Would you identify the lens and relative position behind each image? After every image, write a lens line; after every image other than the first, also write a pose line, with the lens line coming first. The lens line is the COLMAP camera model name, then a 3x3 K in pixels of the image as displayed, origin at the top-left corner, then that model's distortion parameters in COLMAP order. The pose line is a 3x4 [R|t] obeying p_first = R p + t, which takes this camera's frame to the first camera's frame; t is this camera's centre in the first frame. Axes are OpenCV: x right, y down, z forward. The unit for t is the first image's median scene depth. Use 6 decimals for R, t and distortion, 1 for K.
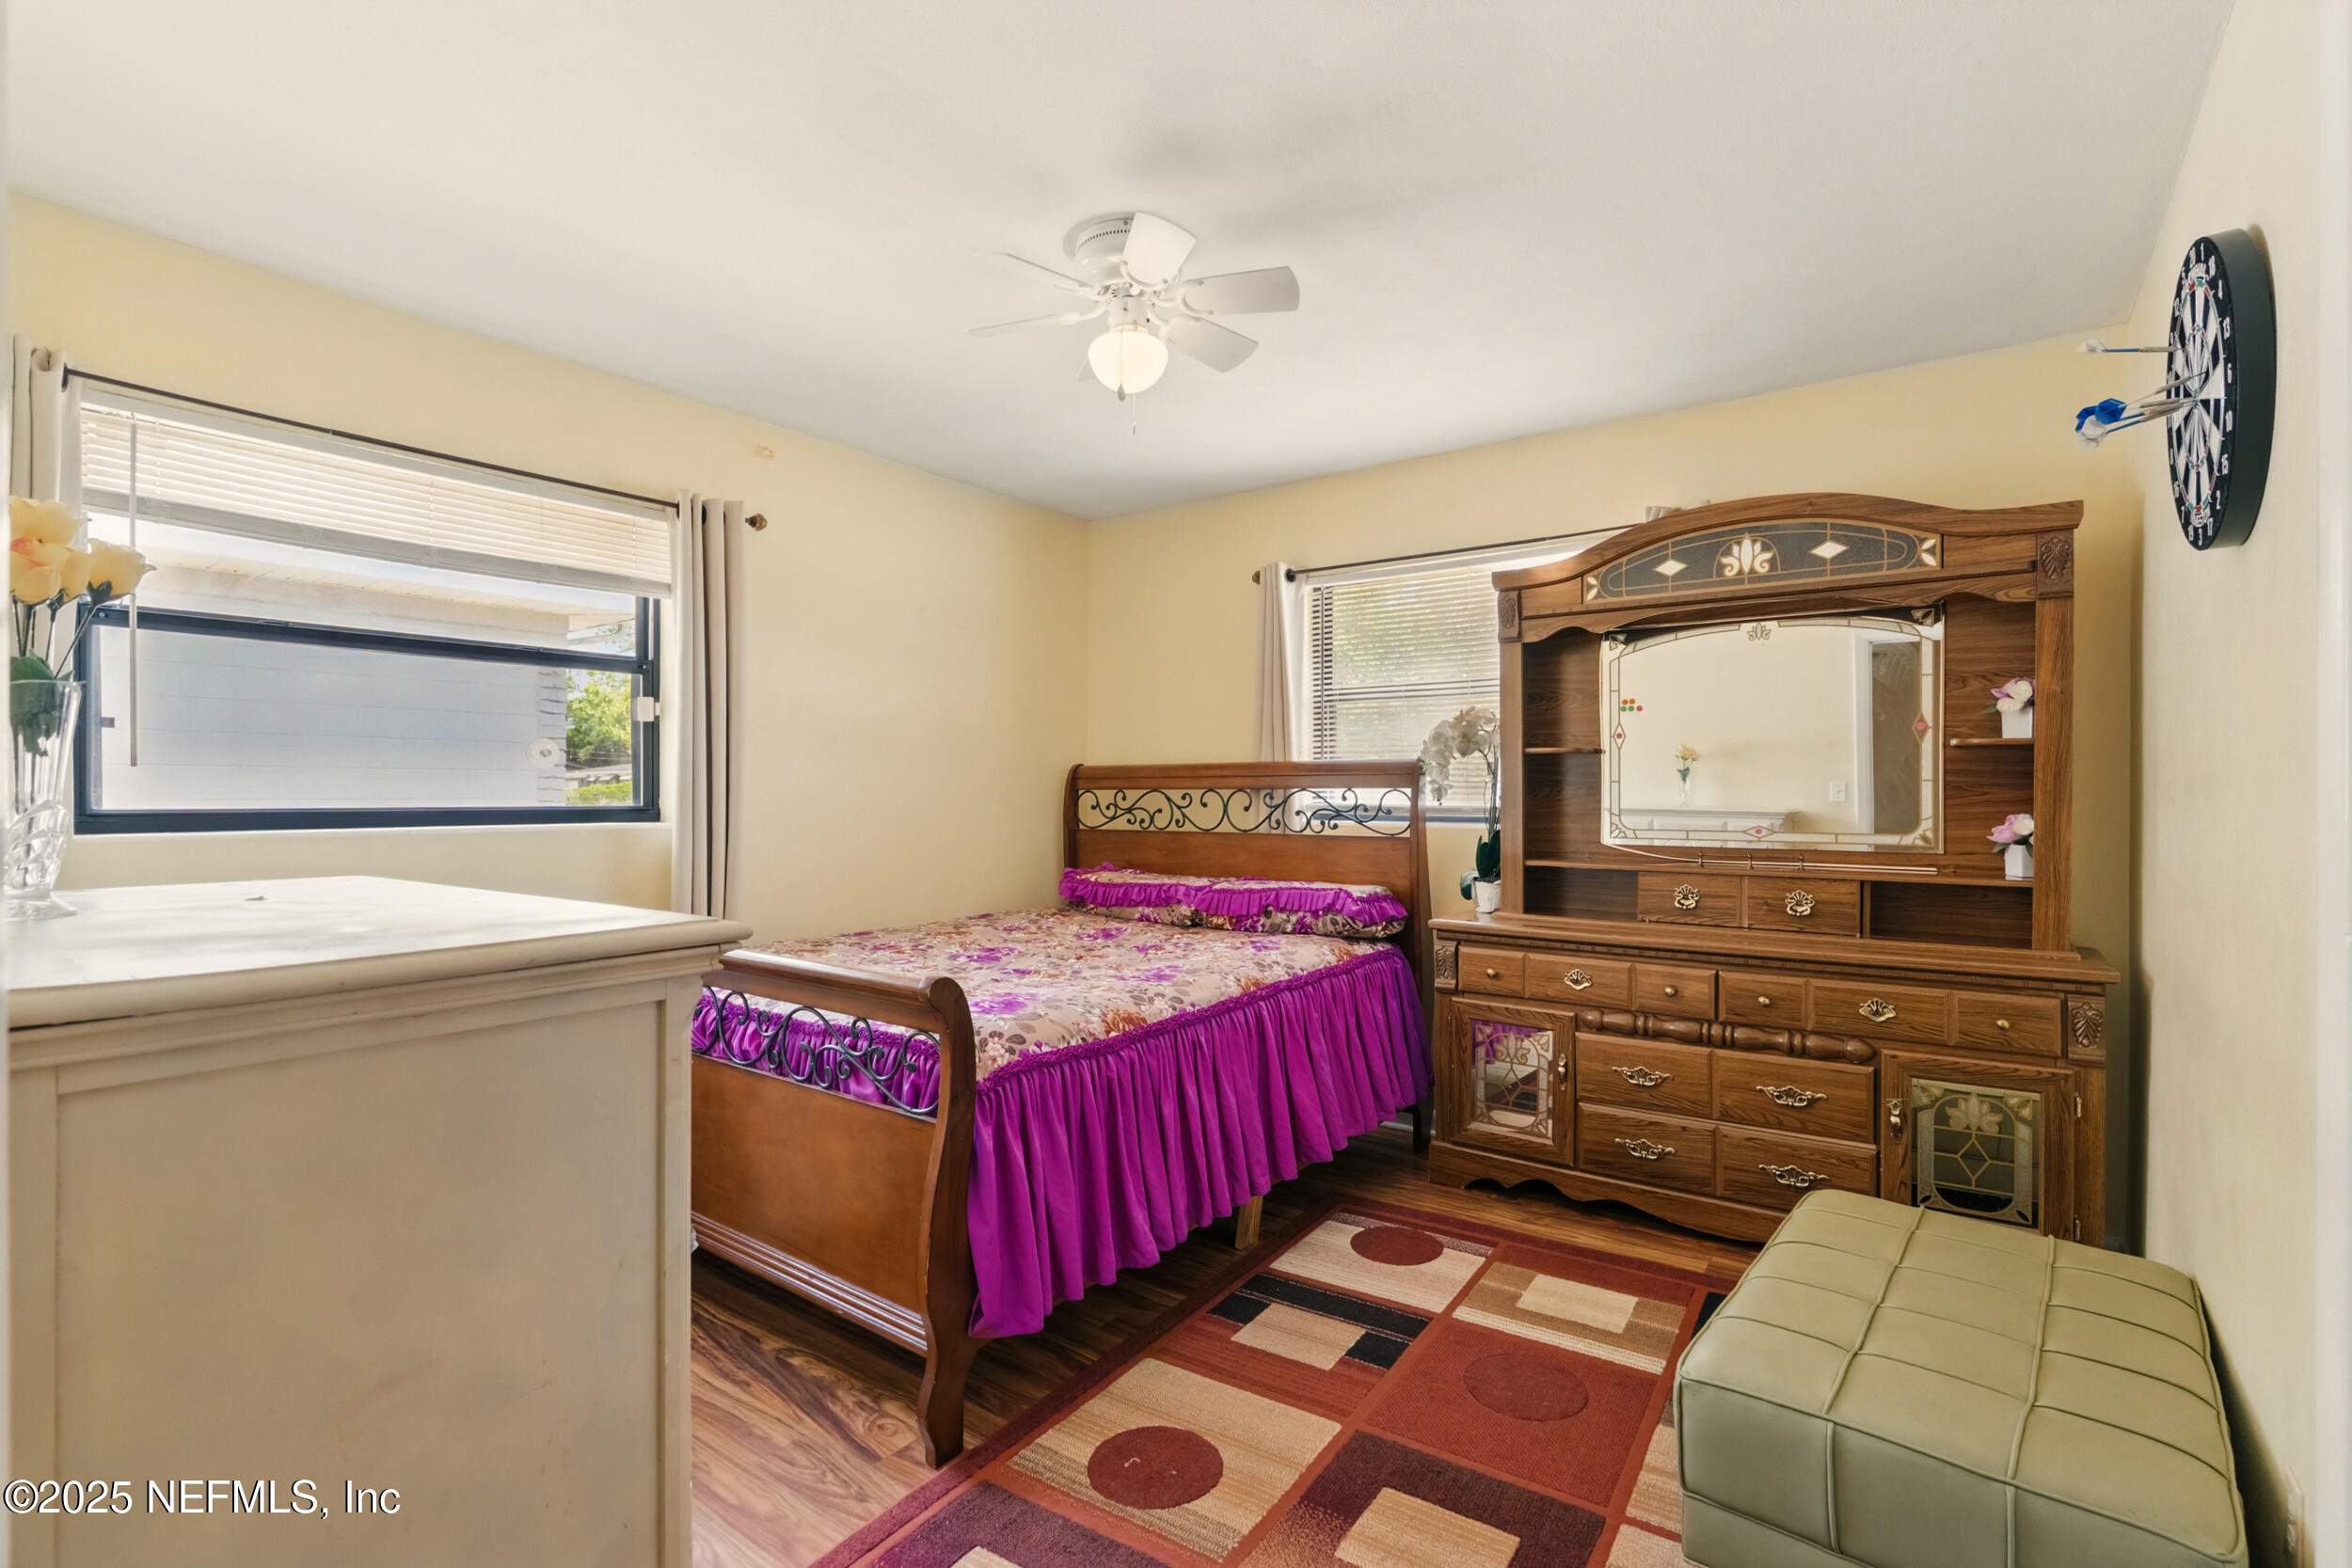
lens RADIAL K [[1074.7, 0, 1188.6], [0, 1074.7, 789.8], [0, 0, 1]] dist [-0.004292, -0.000365]
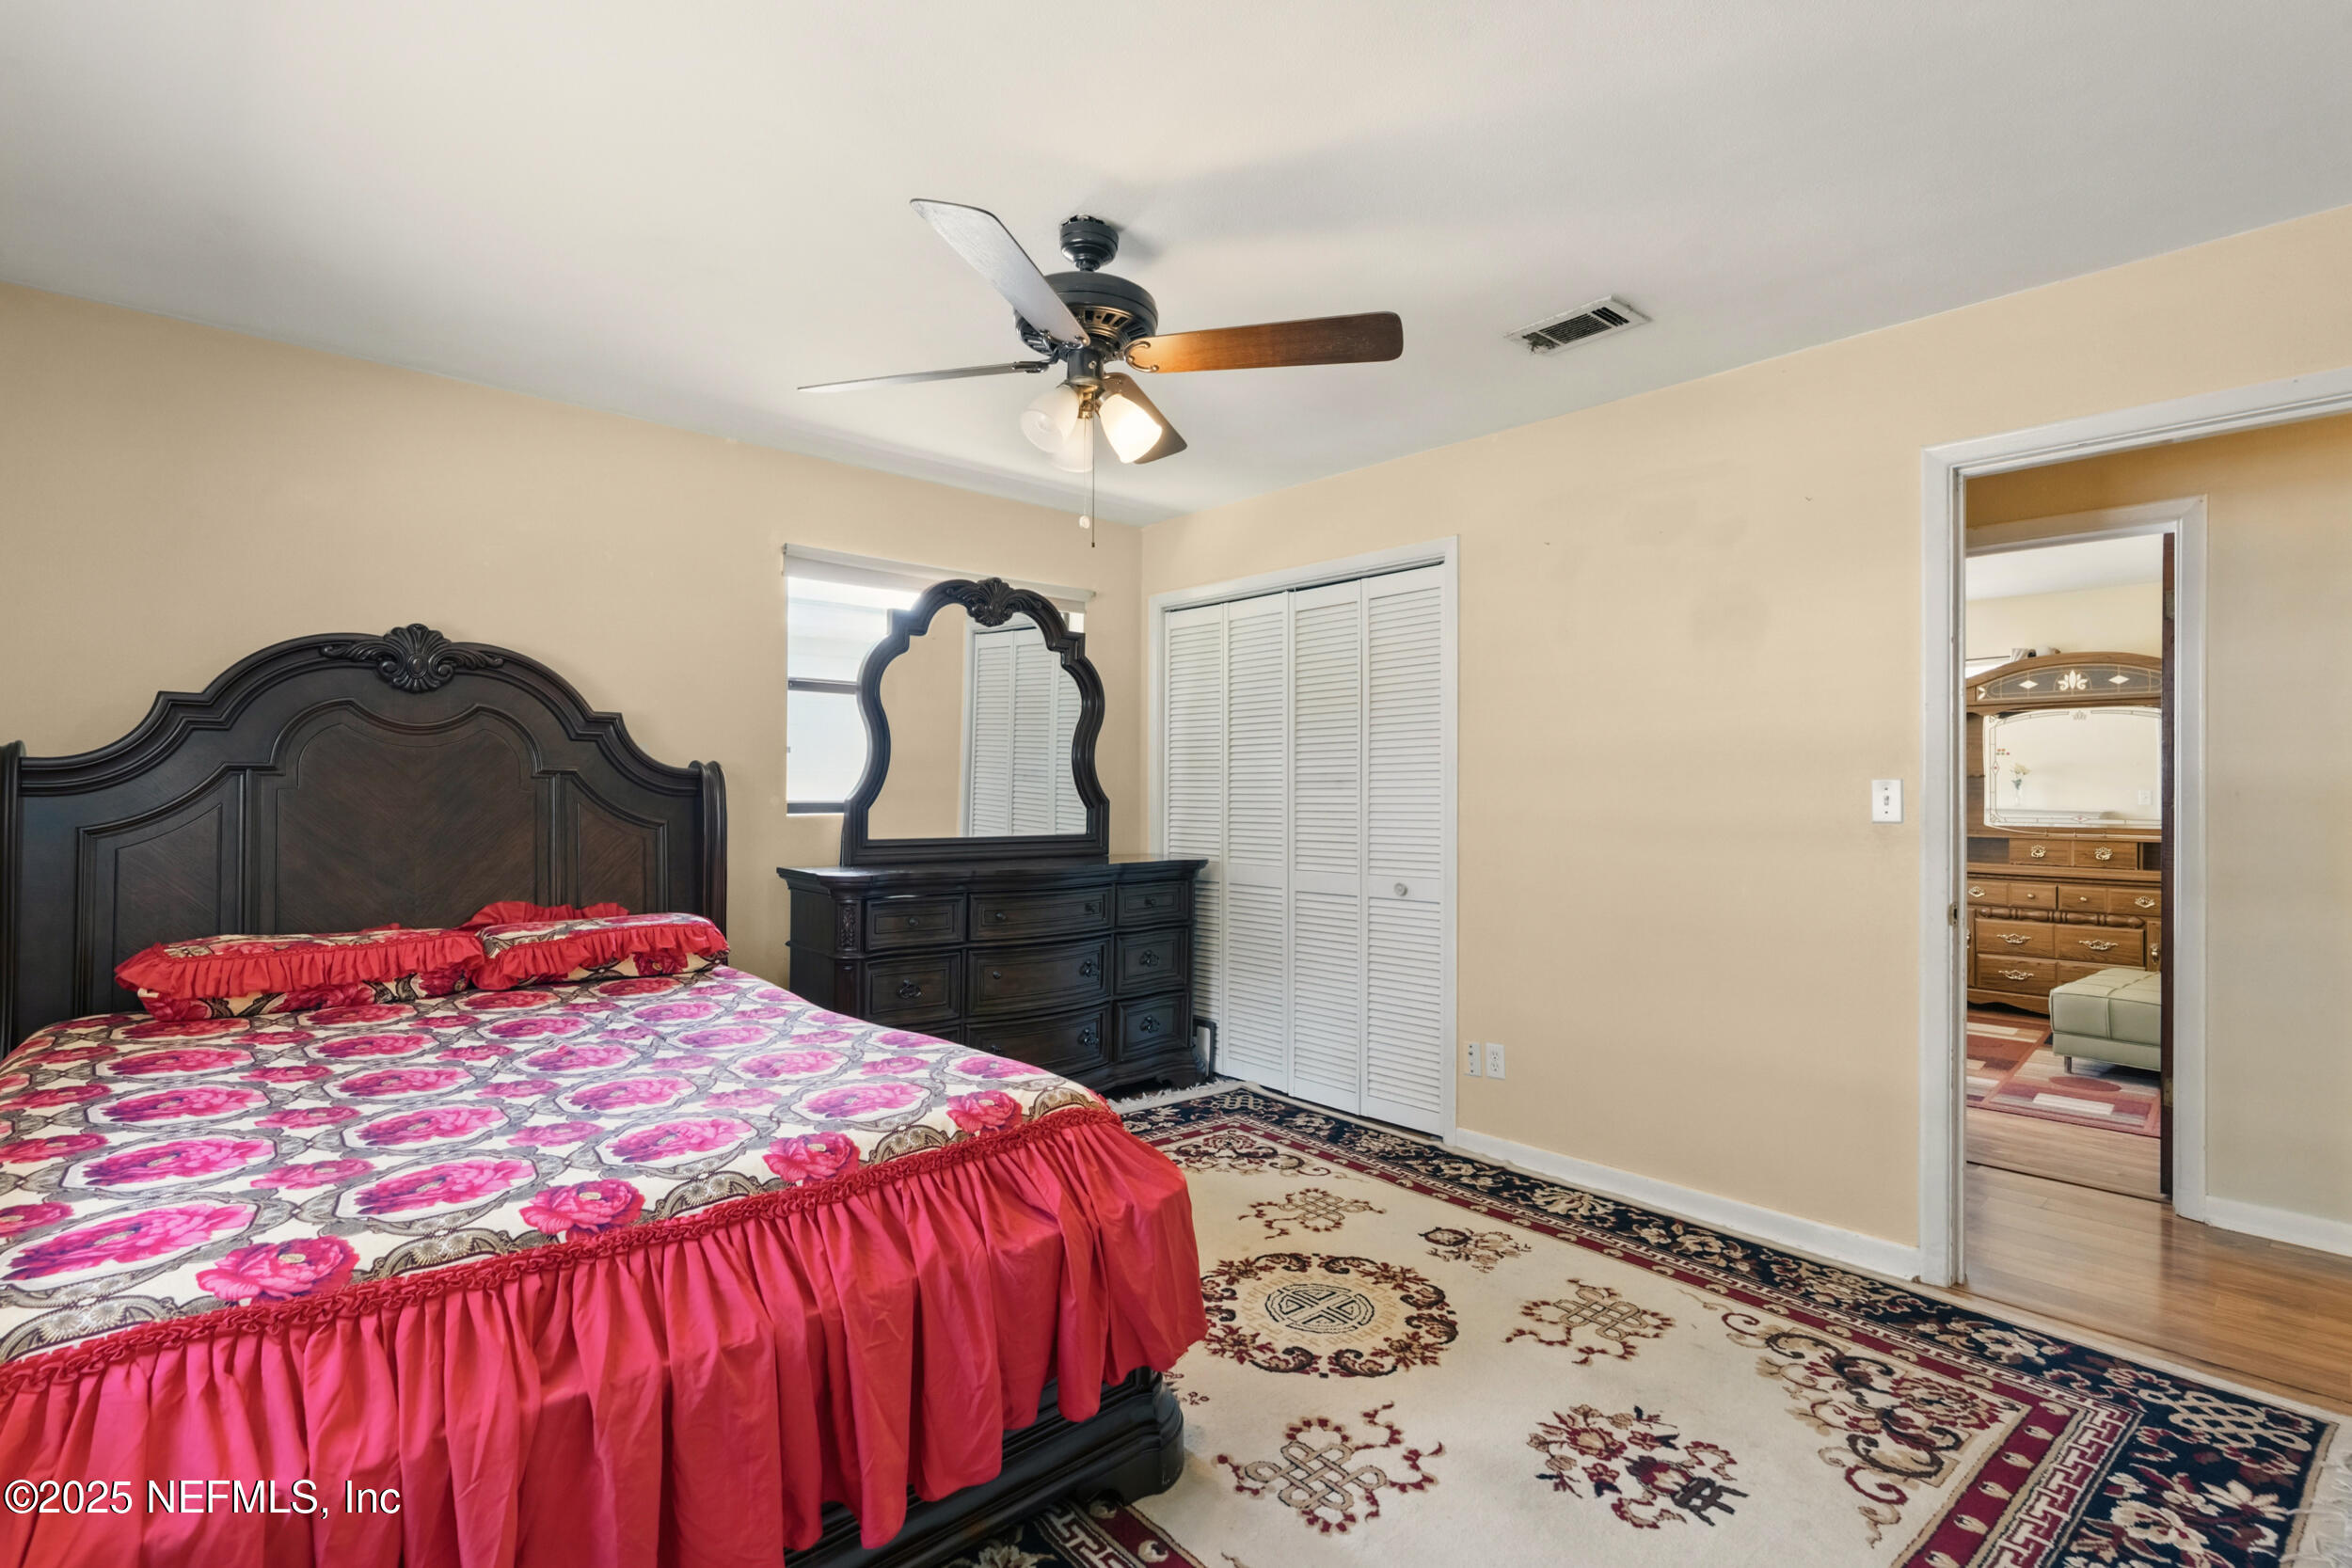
lens RADIAL K [[1096.6, 0, 1174.5], [0, 1096.6, 795.0], [0, 0, 1]] dist [-0.005736, -0.000435]
pose [[0.979573, -0.002645, -0.201071, -0.711741], [0.002444, 0.999996, -0.001250, -0.004947], [0.201074, 0.000733, 0.979576, -1.330806]]
